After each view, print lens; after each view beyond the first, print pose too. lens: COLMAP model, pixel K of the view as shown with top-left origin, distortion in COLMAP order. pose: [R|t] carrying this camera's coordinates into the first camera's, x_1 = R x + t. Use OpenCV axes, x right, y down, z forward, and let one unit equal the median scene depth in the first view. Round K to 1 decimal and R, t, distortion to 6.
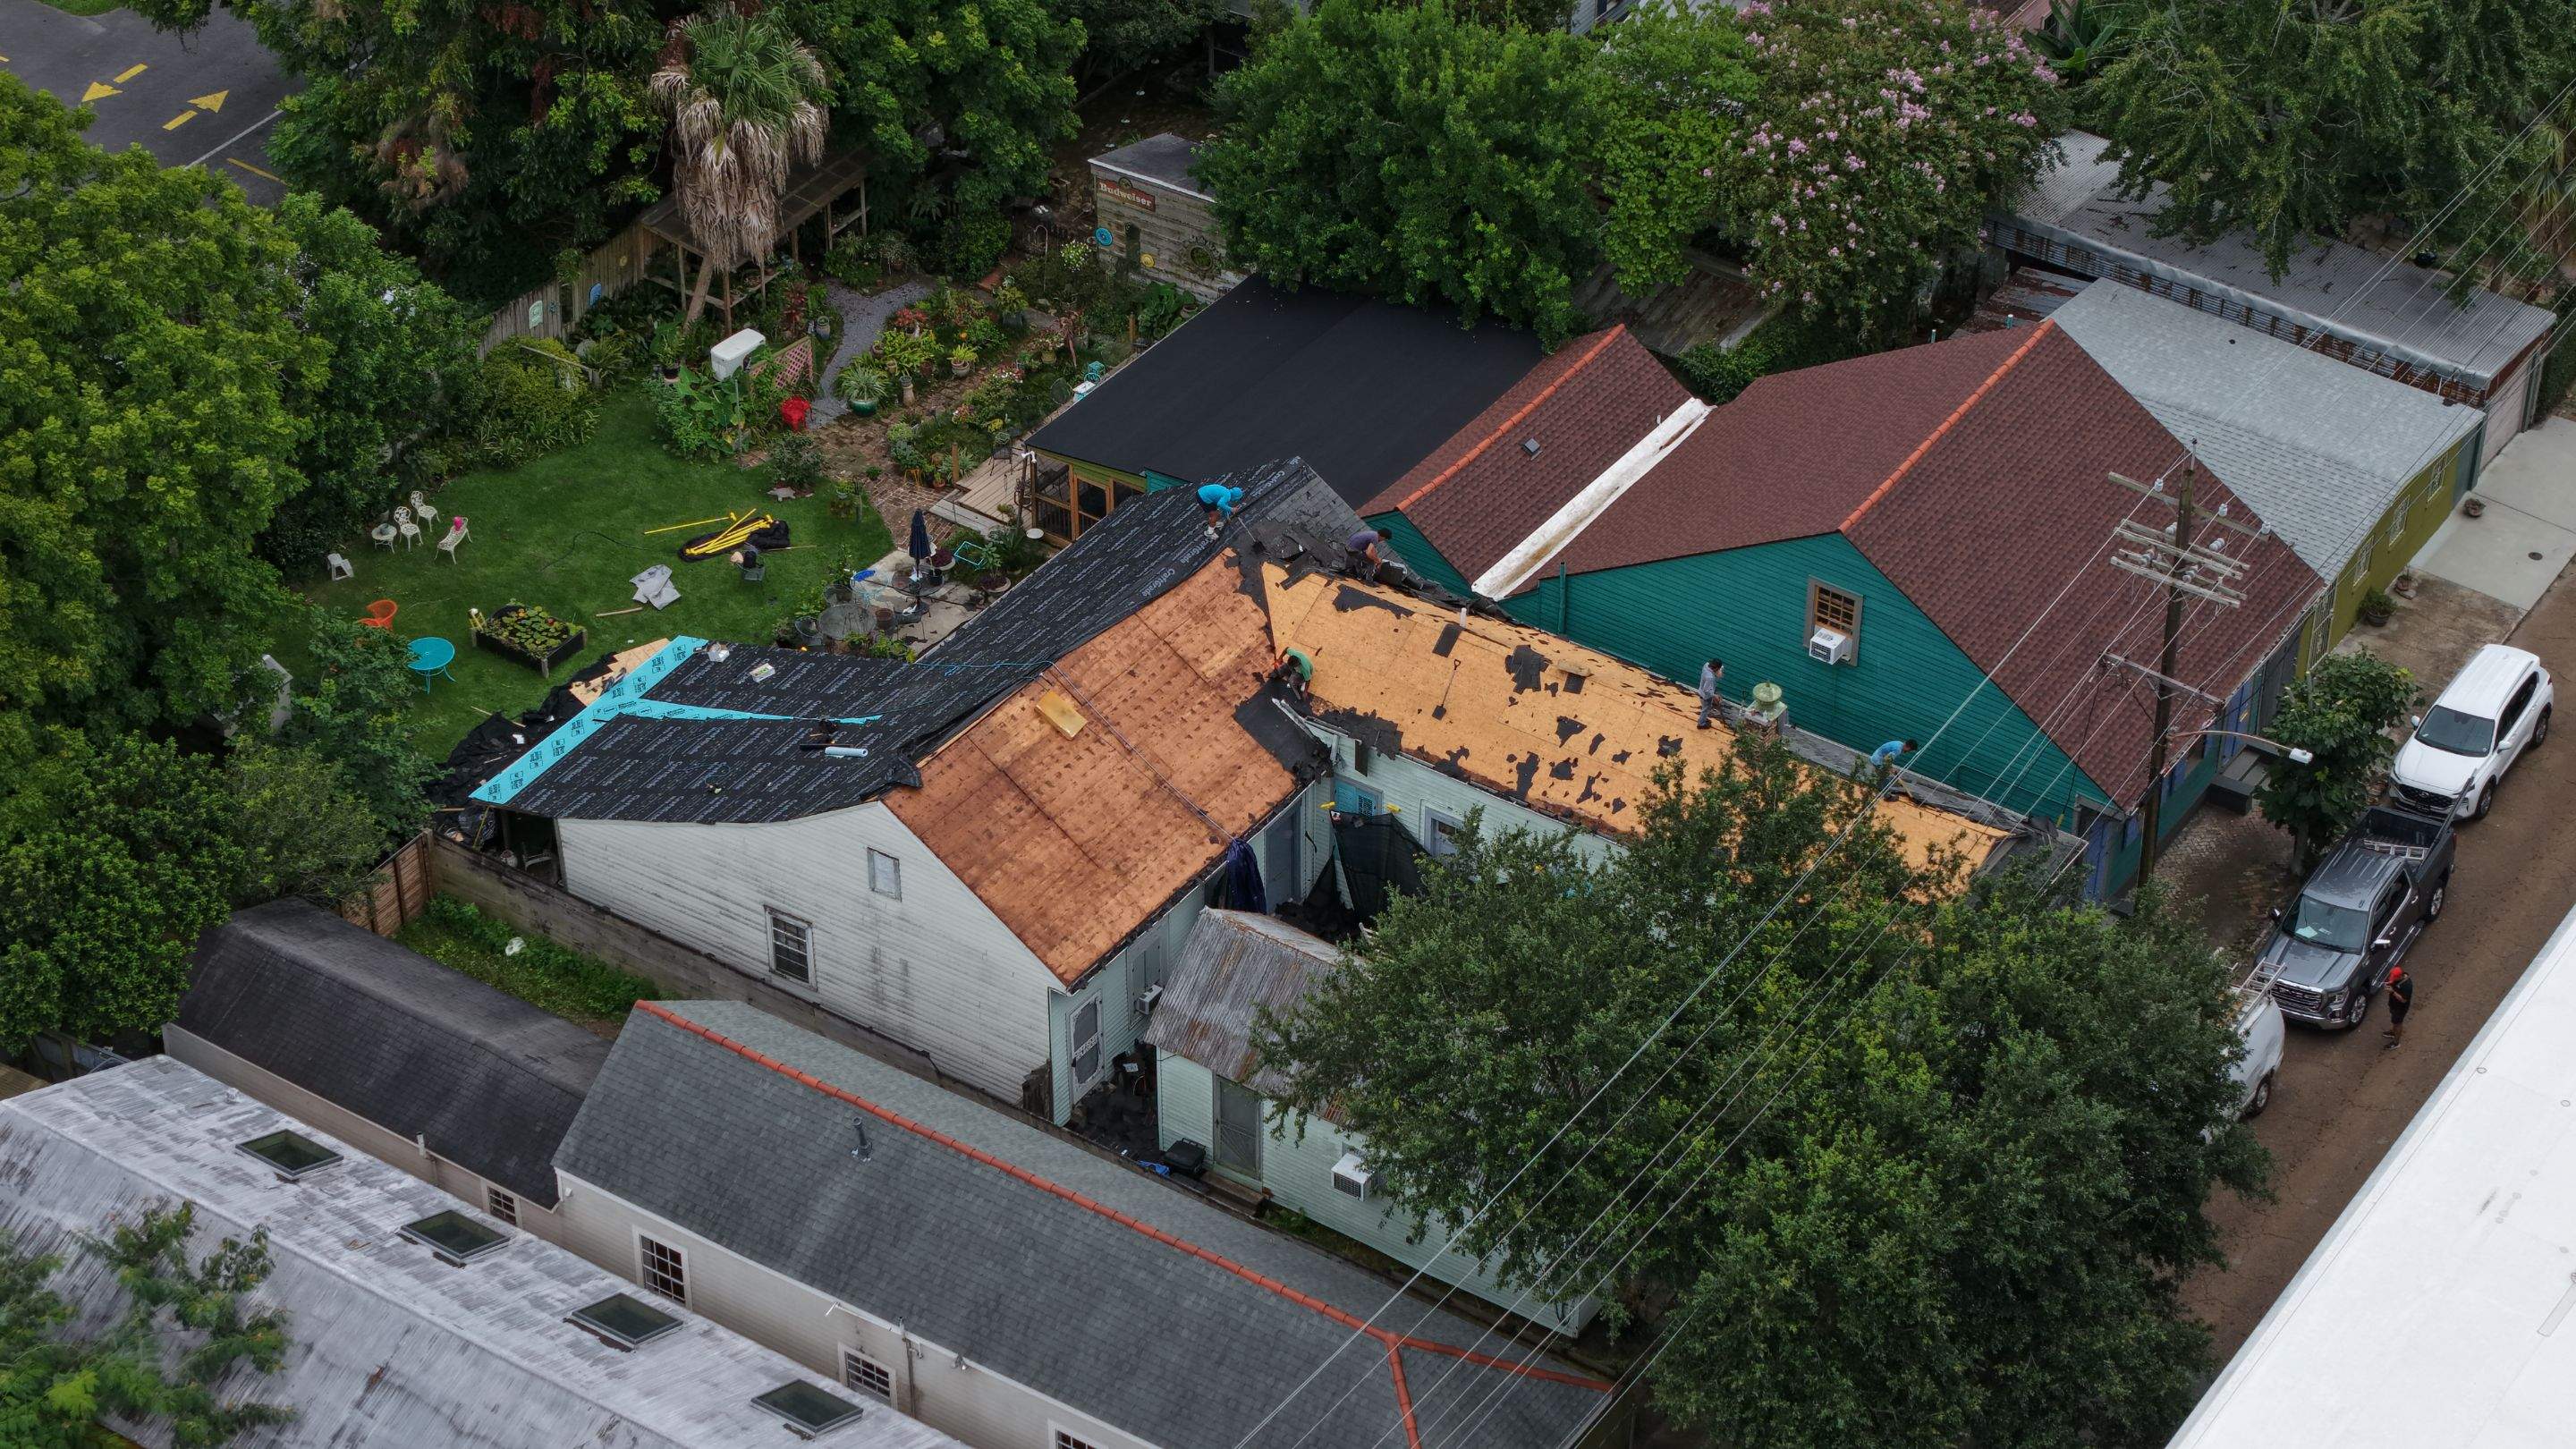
lens RADIAL K [[5428.9, 0, 1288.0], [0, 5428.9, 724.5], [0, 0, 1]] dist [-0.202692, 0.703972]
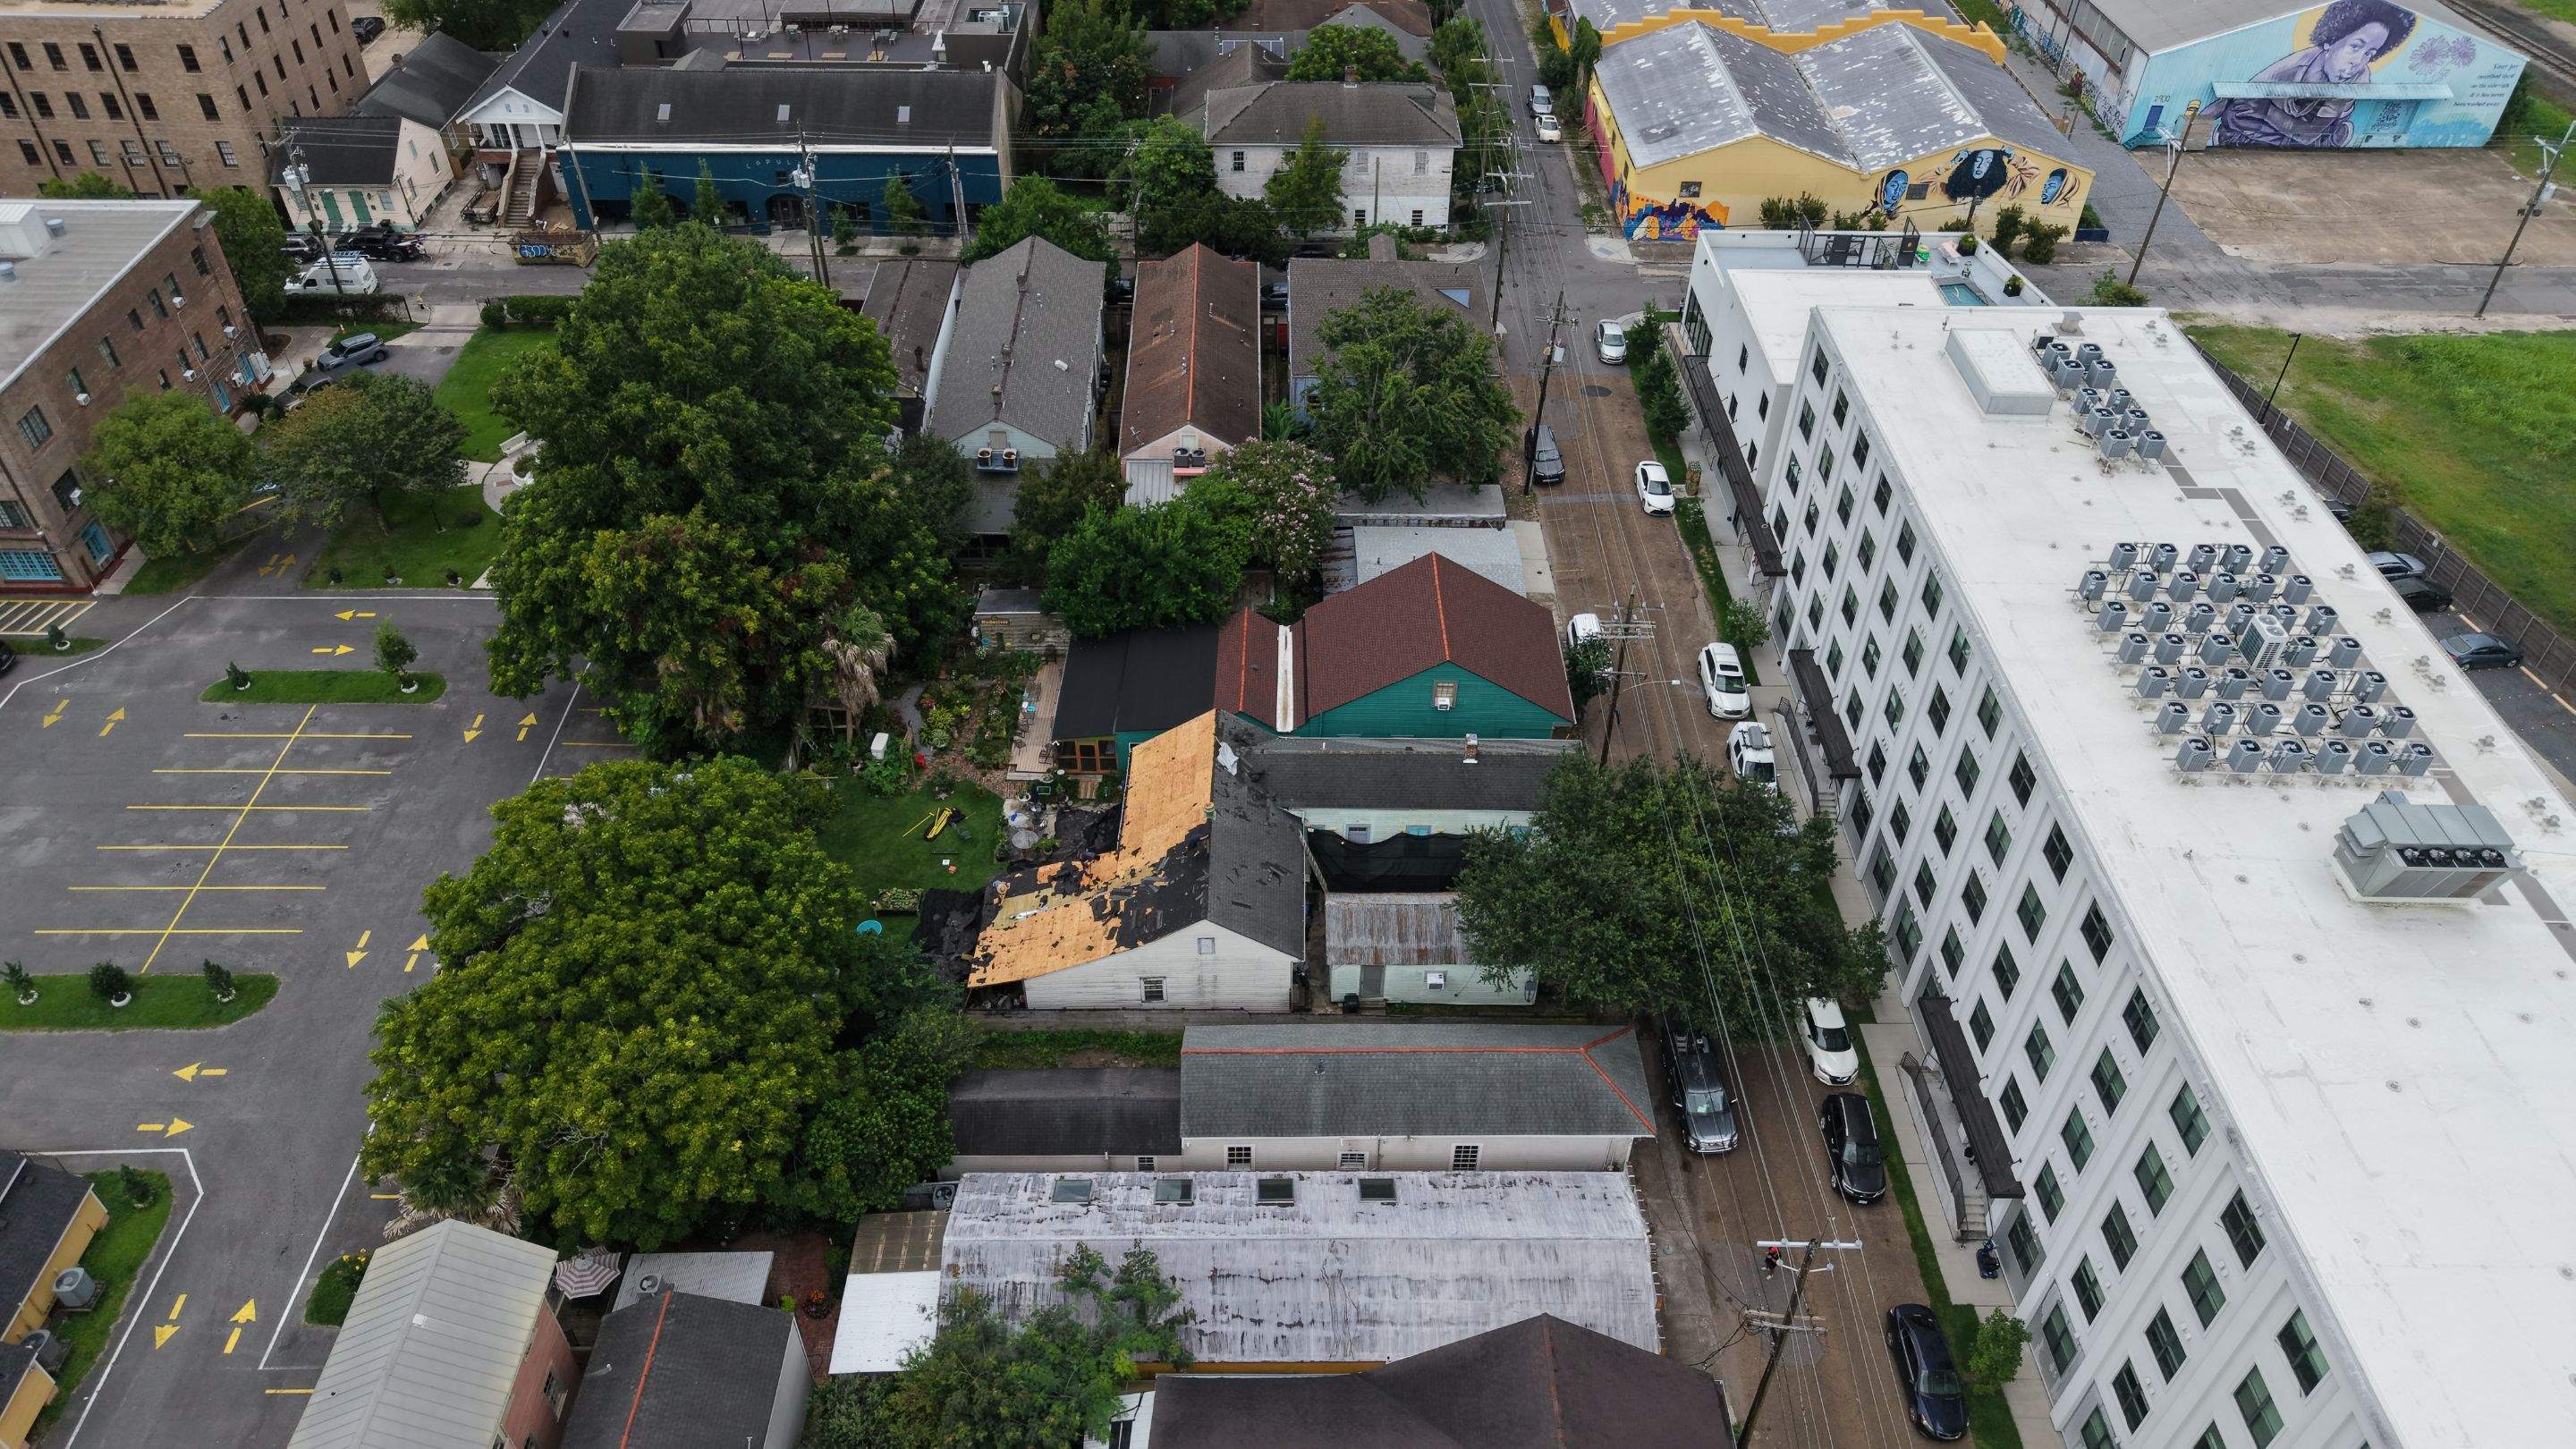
lens RADIAL K [[1701.4, 0, 1288.0], [0, 1701.4, 724.5], [0, 0, 1]] dist [0.141159, -0.000084]
pose [[0.827473, -0.363568, 0.427911, -0.273184], [0.327887, 0.931513, 0.157393, -0.138051], [-0.455828, 0.010068, 0.890011, 0.286516]]
